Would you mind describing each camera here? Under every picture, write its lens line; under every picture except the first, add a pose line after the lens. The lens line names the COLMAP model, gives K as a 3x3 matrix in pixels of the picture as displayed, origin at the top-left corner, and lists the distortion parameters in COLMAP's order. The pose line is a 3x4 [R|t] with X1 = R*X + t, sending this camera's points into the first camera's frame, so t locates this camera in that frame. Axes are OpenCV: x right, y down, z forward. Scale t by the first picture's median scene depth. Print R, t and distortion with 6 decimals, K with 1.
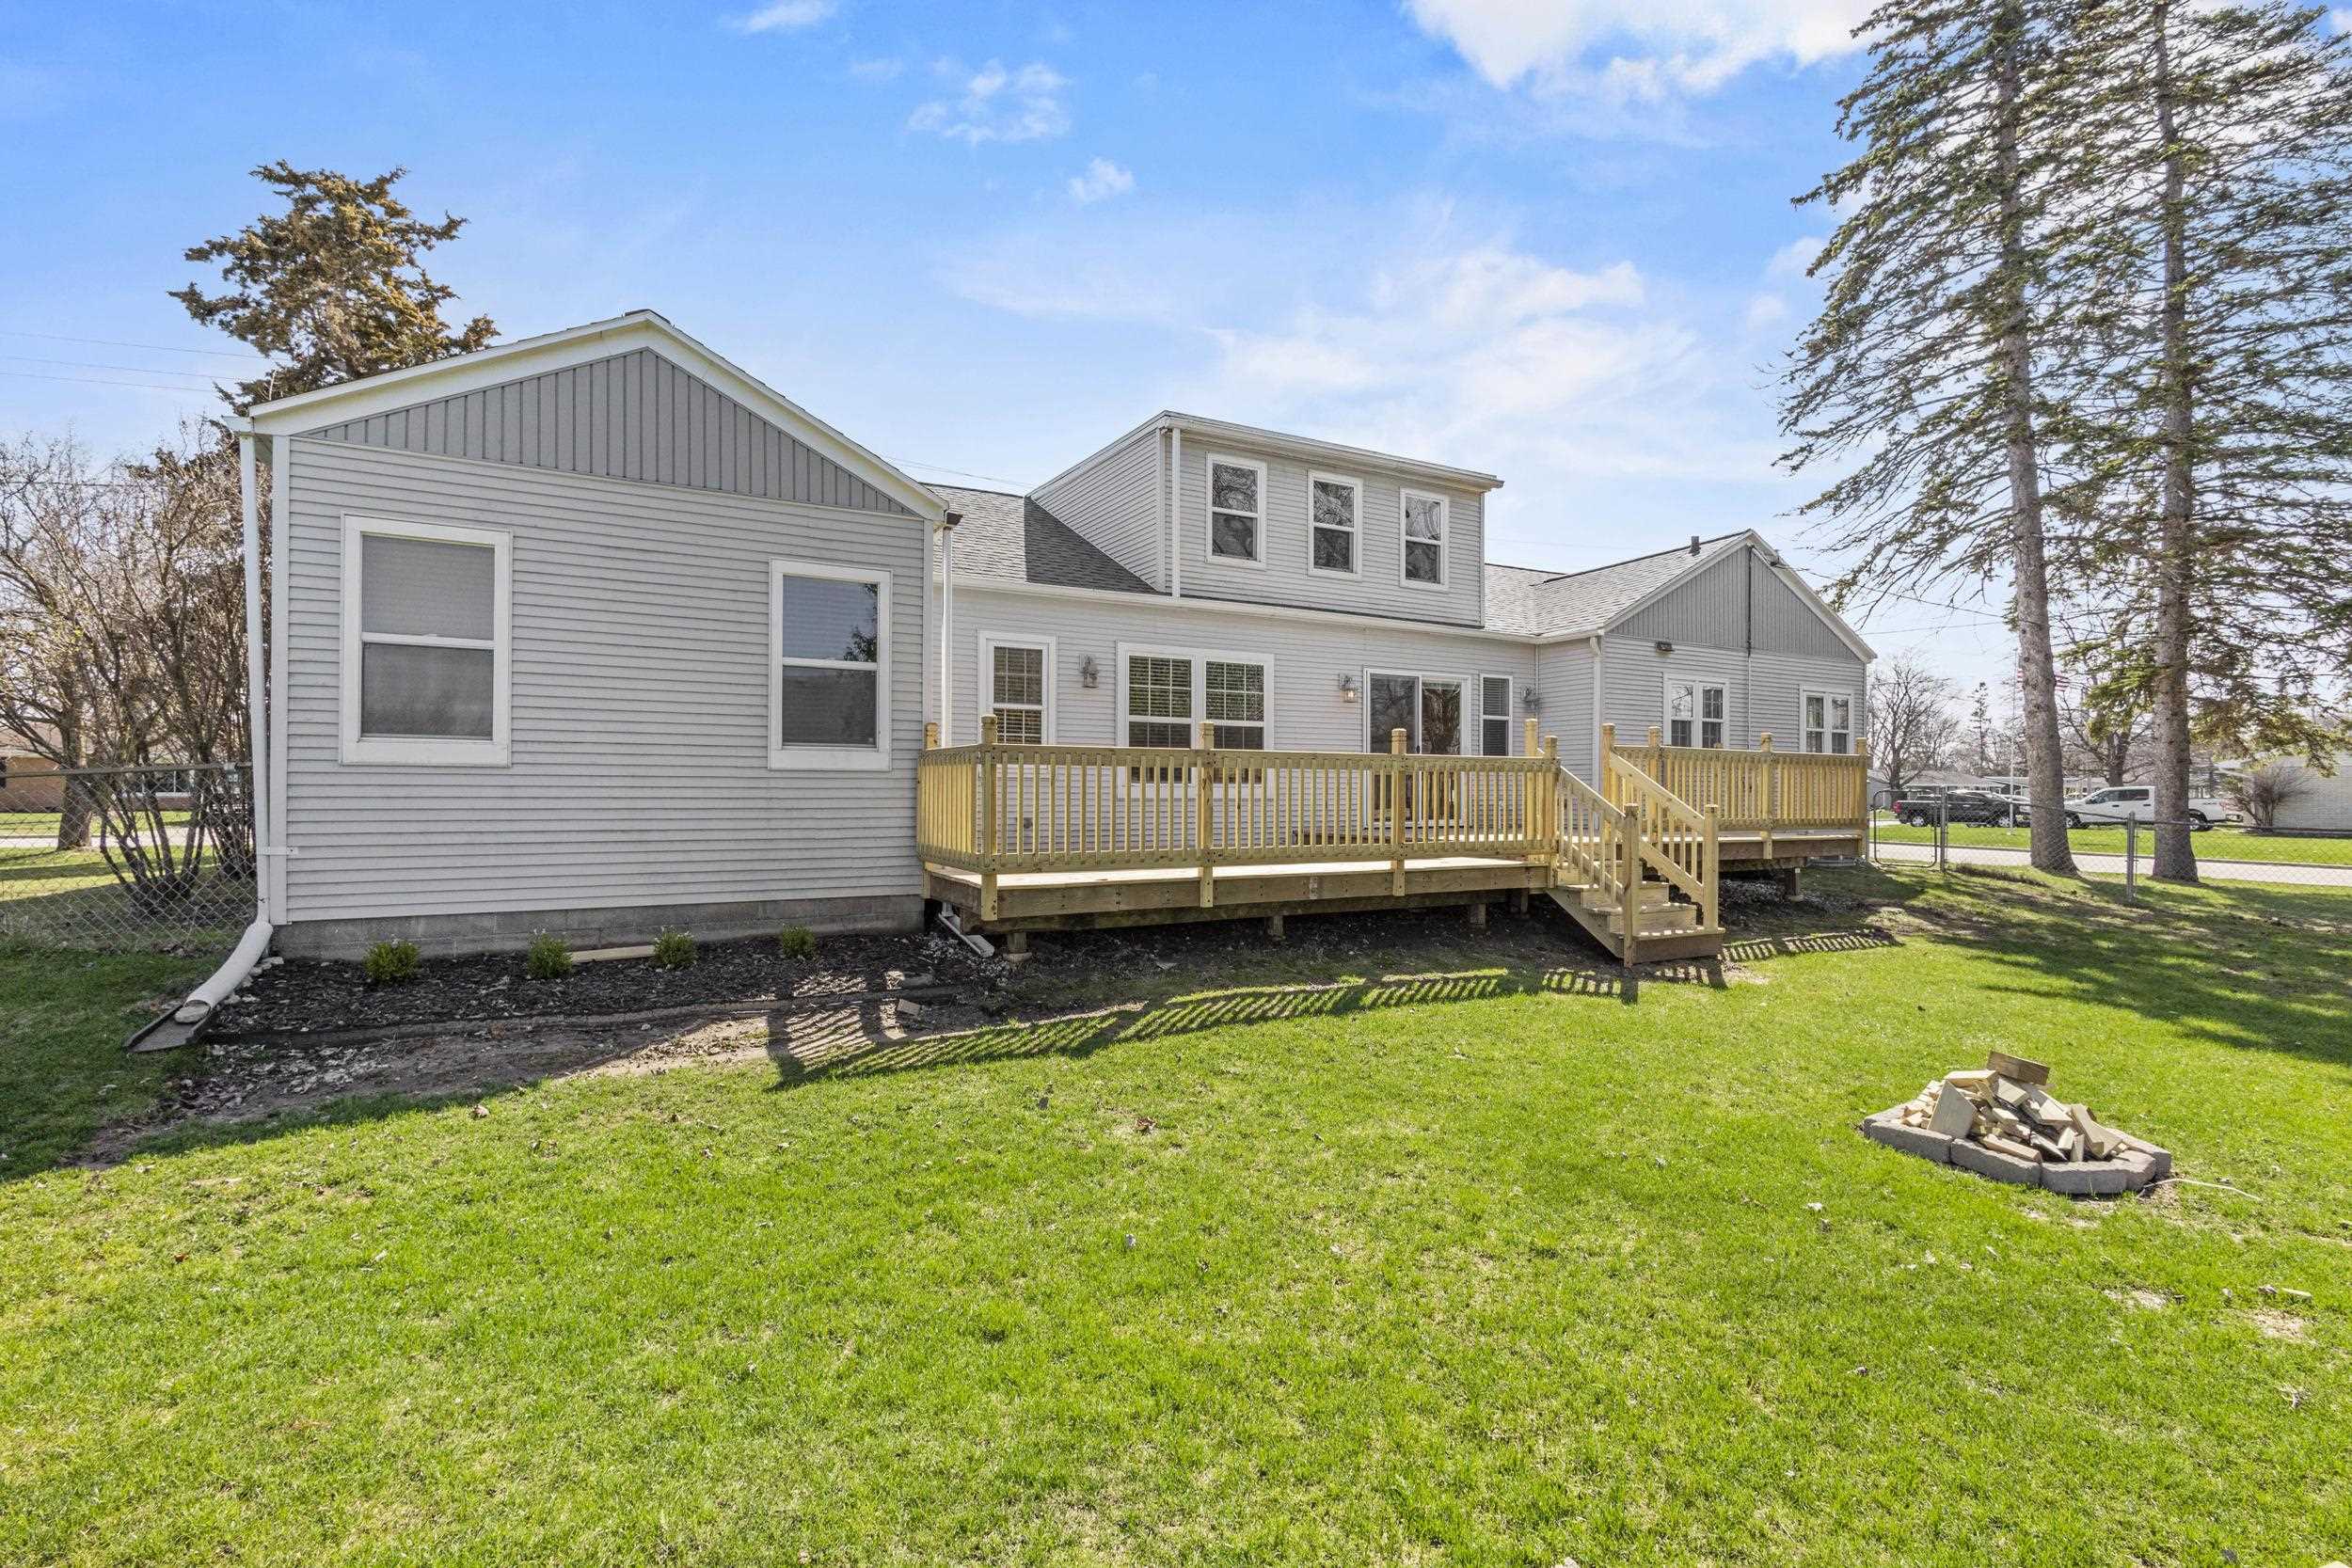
lens RADIAL K [[1088.1, 0, 1175.2], [0, 1088.1, 787.2], [0, 0, 1]] dist [0.004142, 0.001970]
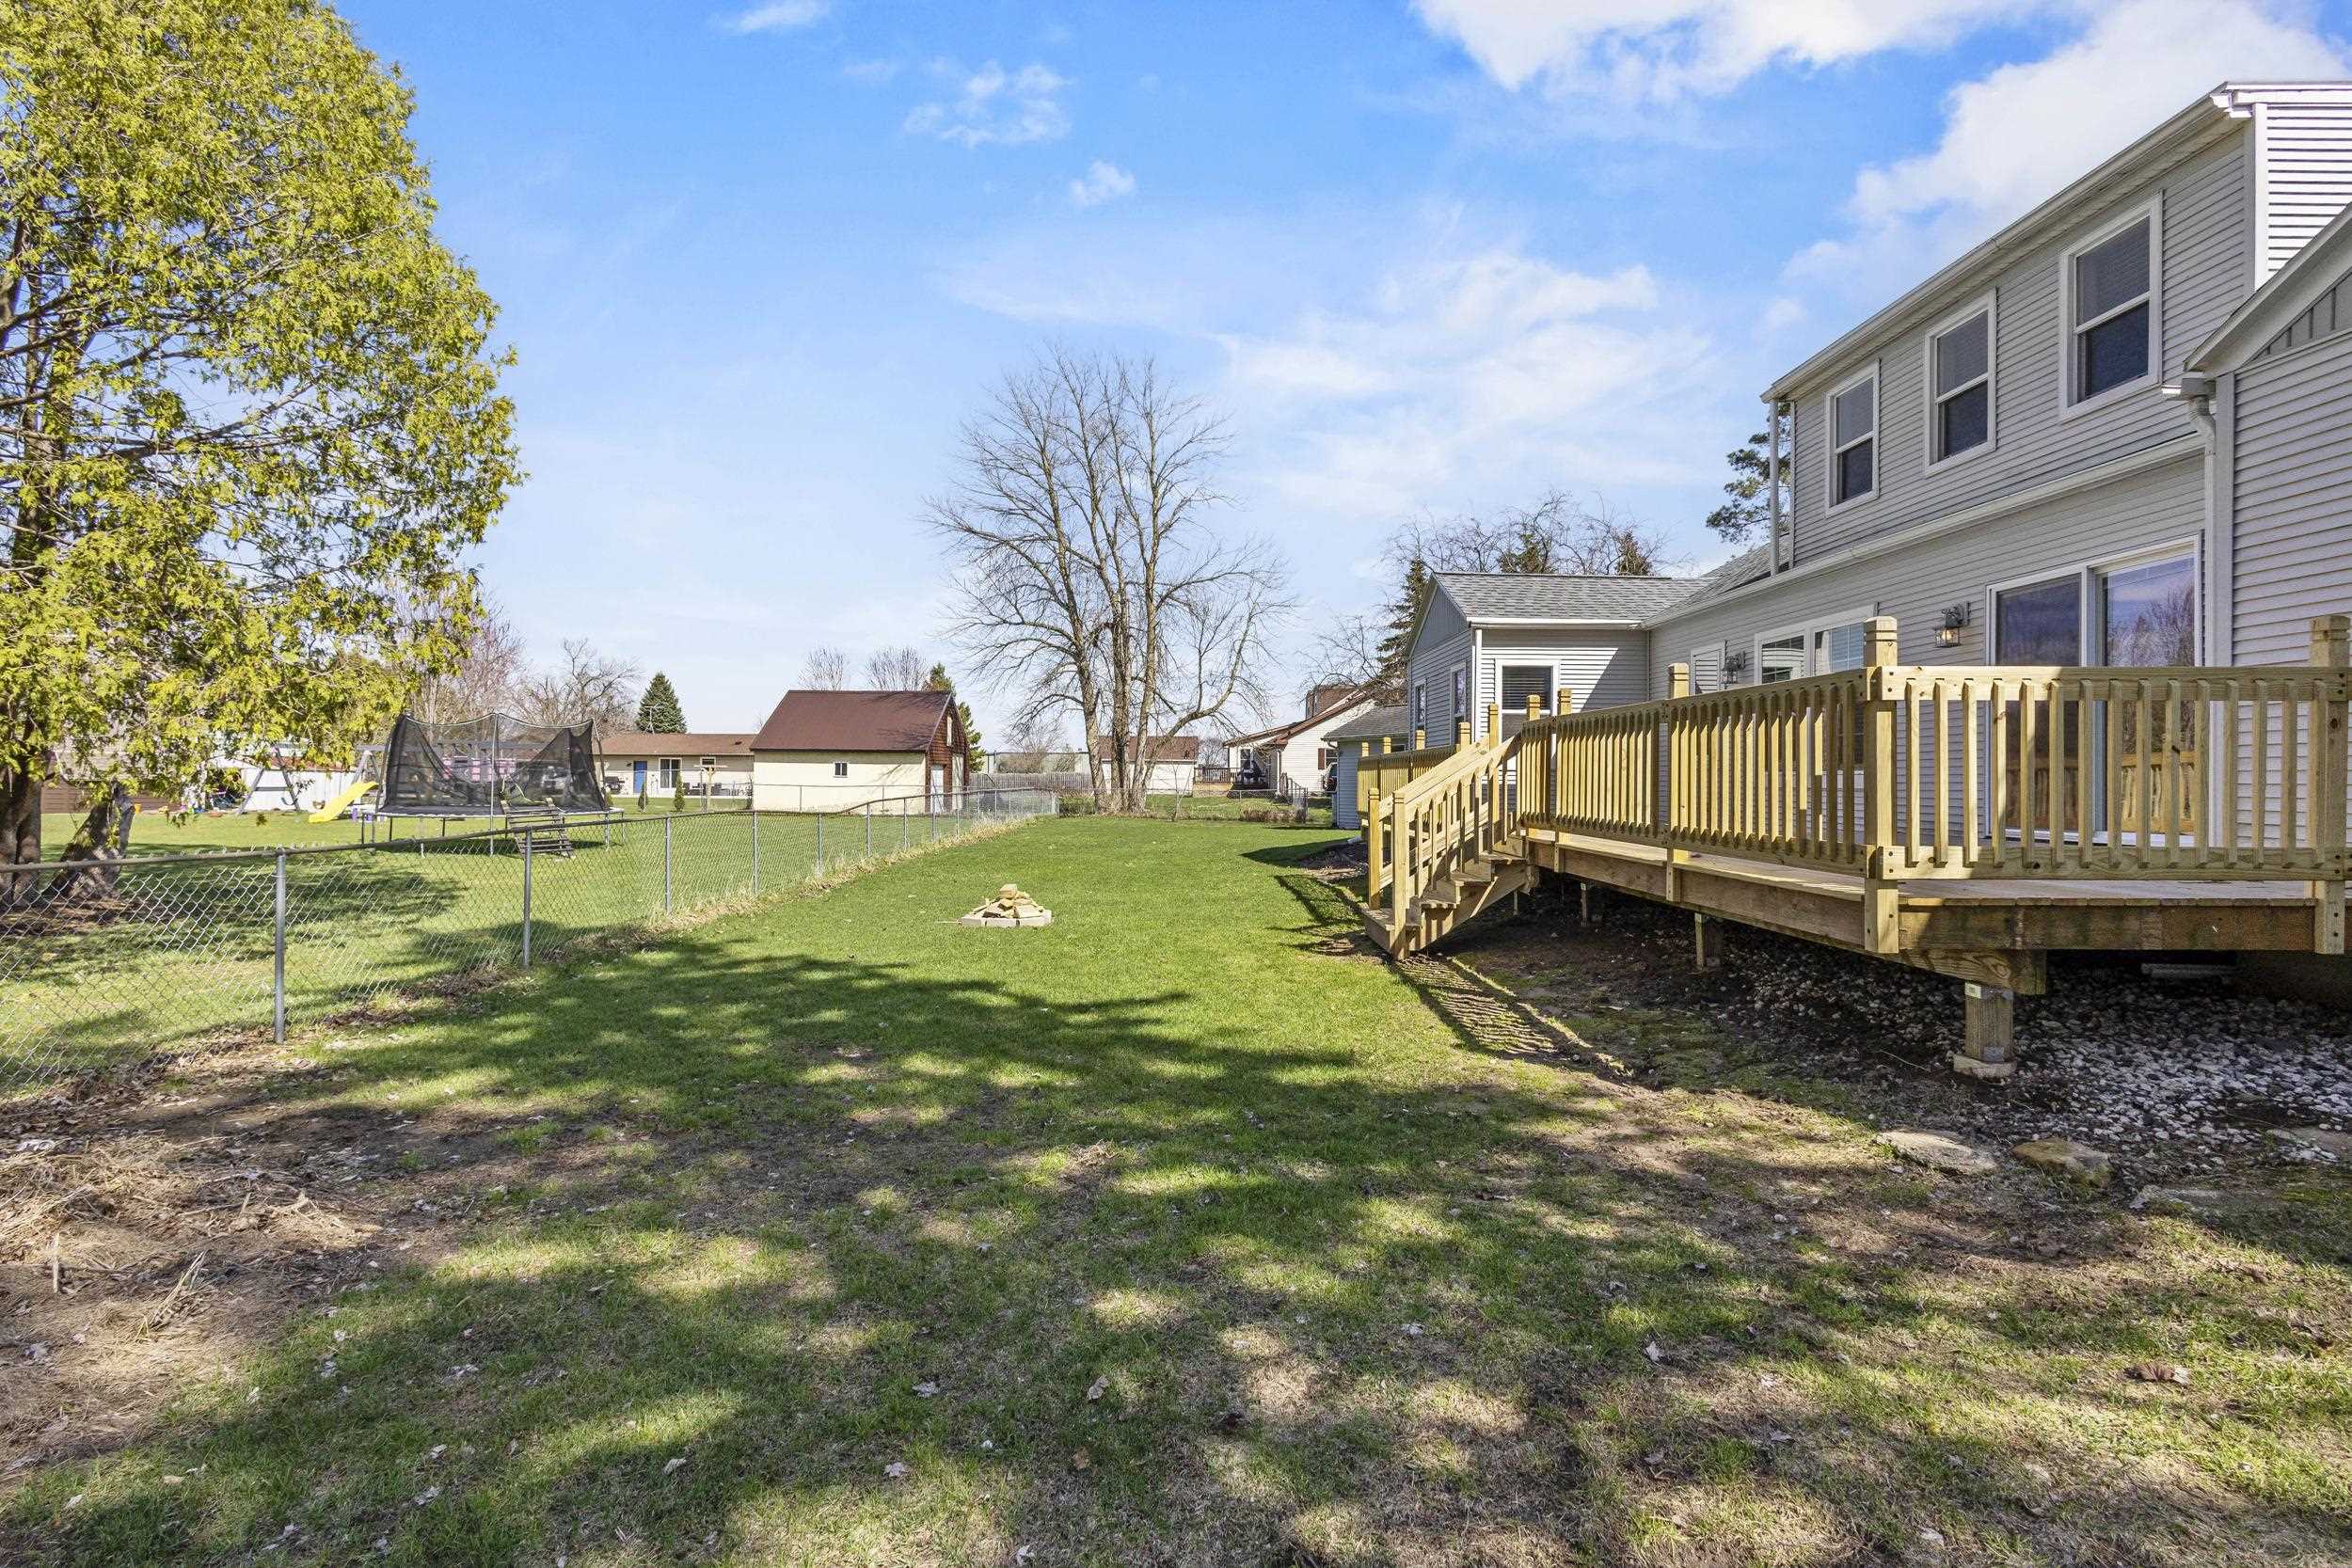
lens RADIAL K [[1088.1, 0, 1178.5], [0, 1088.1, 770.4], [0, 0, 1]] dist [0.004142, 0.001970]
pose [[-0.490080, -0.011497, -0.871602, 1.025853], [-0.000343, 0.999915, -0.012997, 0.008045], [0.871678, -0.006071, -0.490042, 0.956525]]
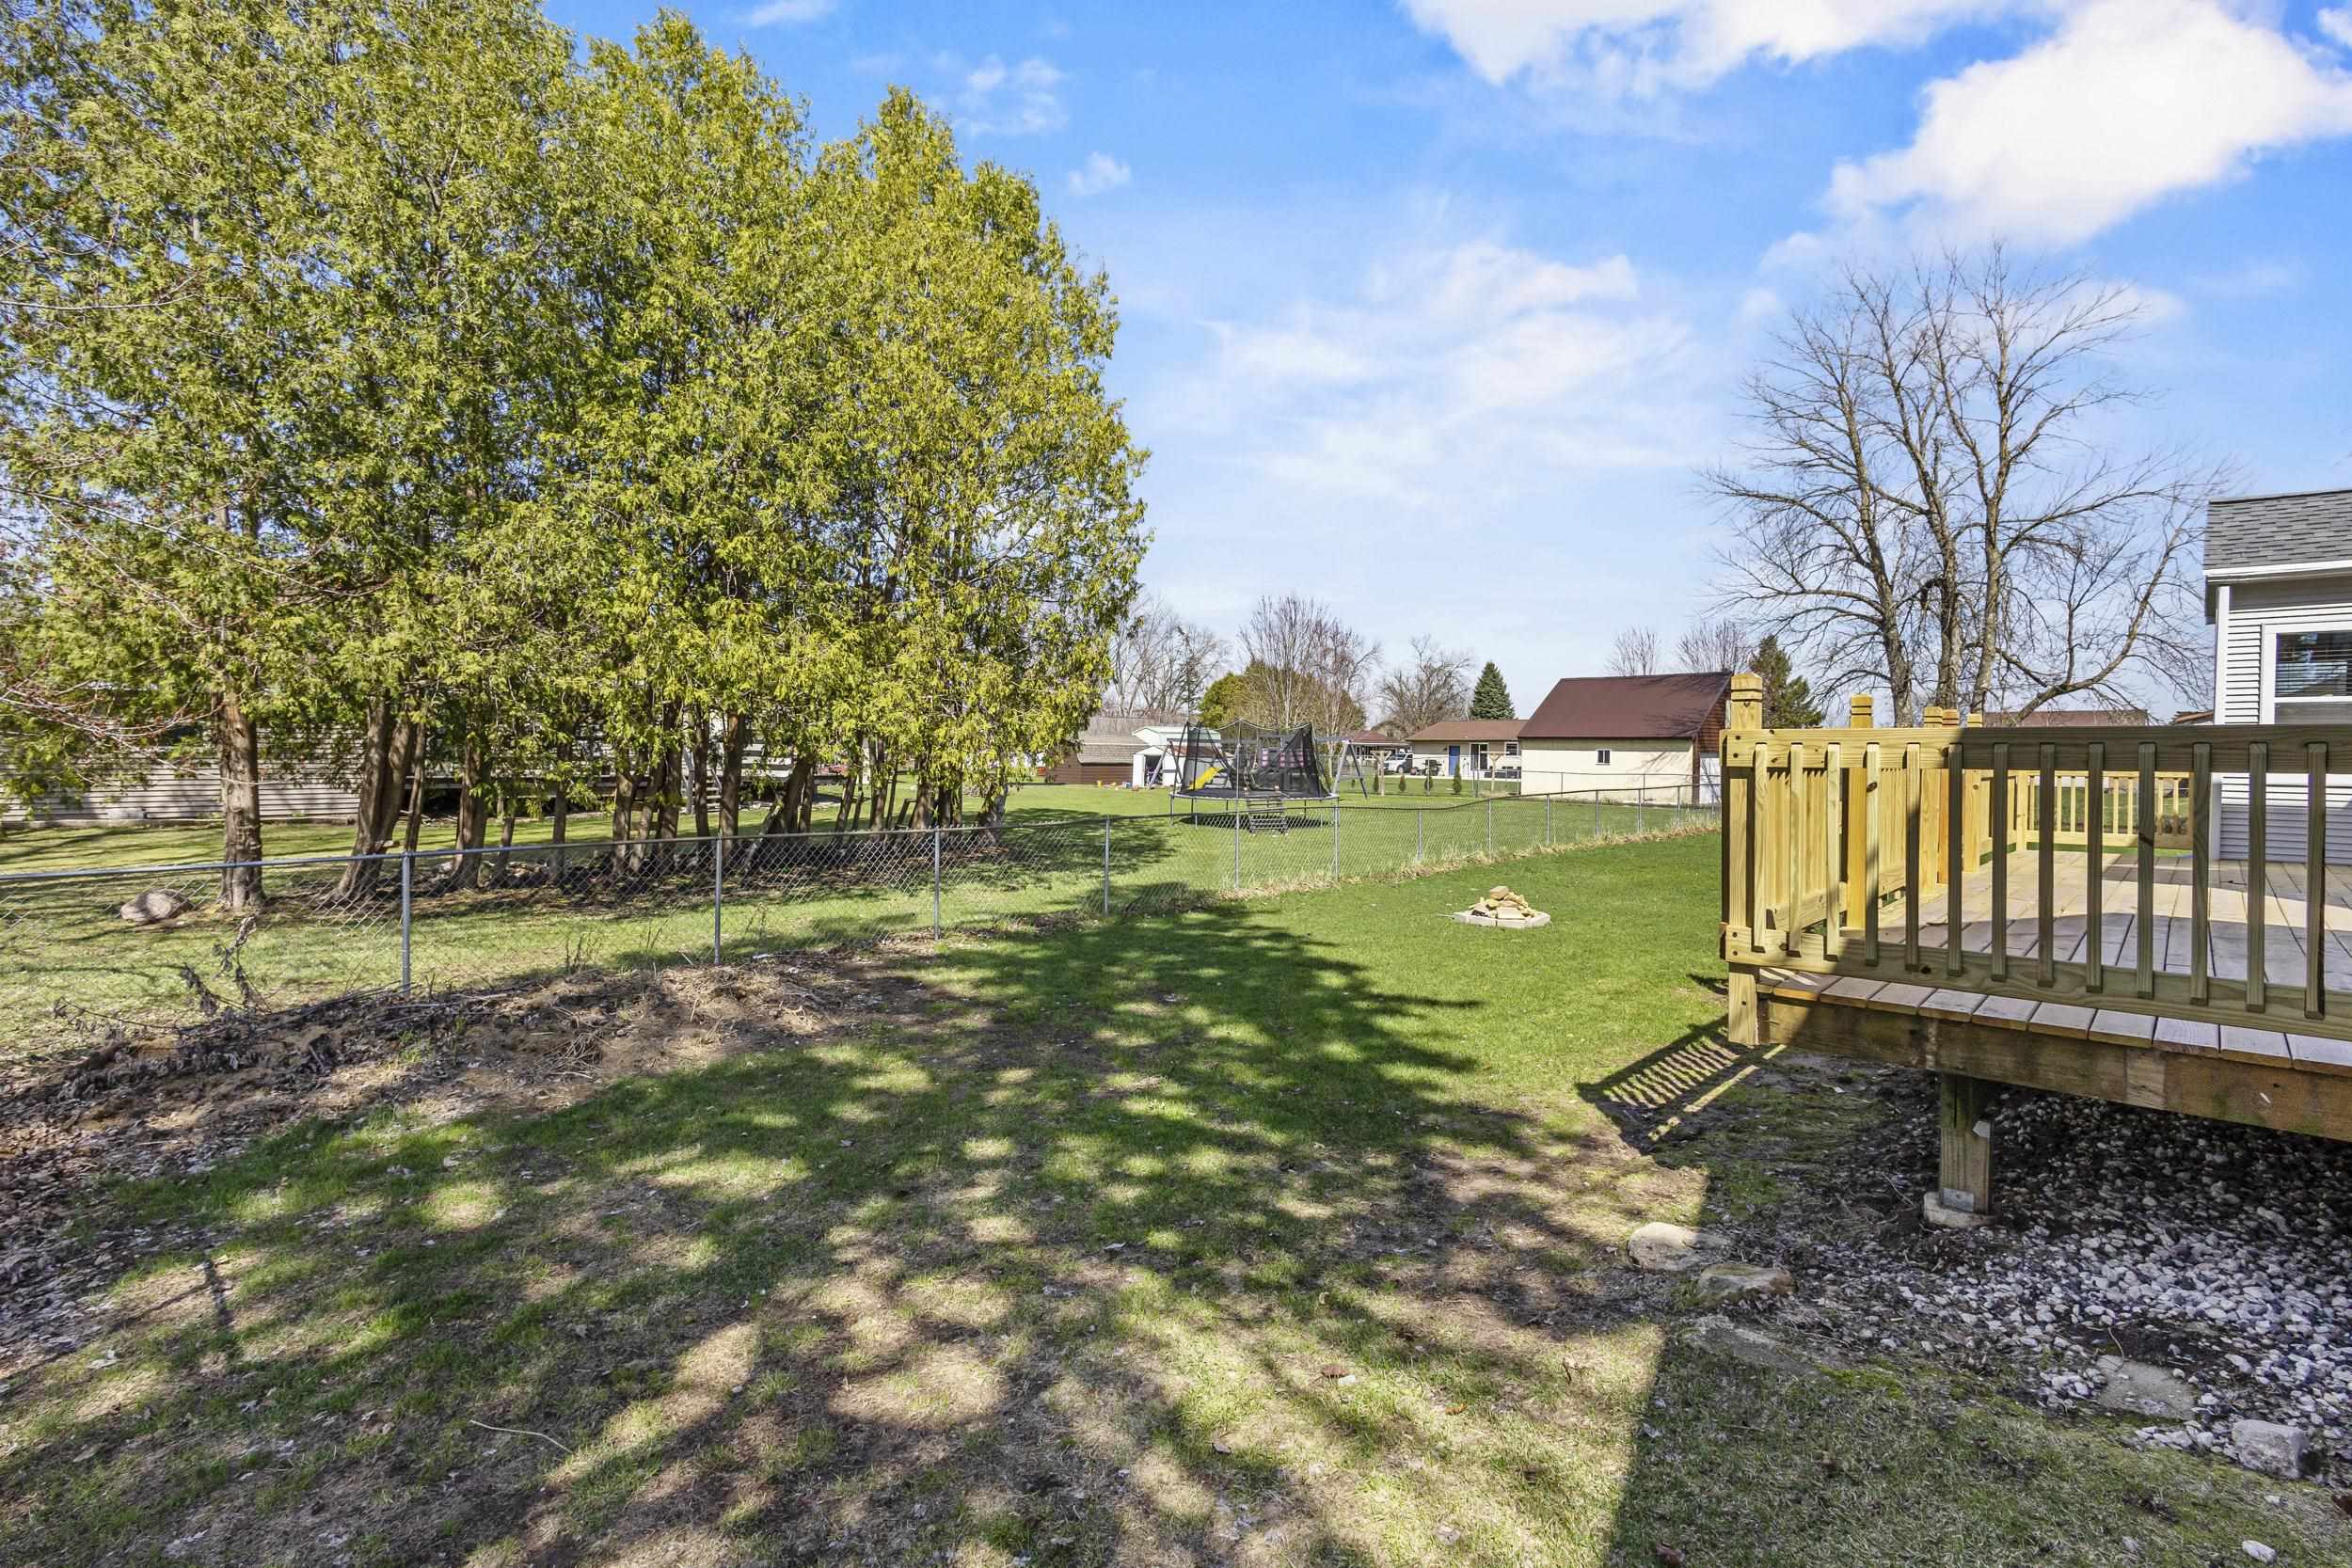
lens RADIAL K [[1088.1, 0, 1161.5], [0, 1088.1, 780.3], [0, 0, 1]] dist [0.004142, 0.001970]
pose [[-0.958659, -0.002704, -0.284544, 0.865920], [-0.008515, 0.999780, 0.019185, -0.019366], [0.284429, 0.020815, -0.958471, 1.235349]]
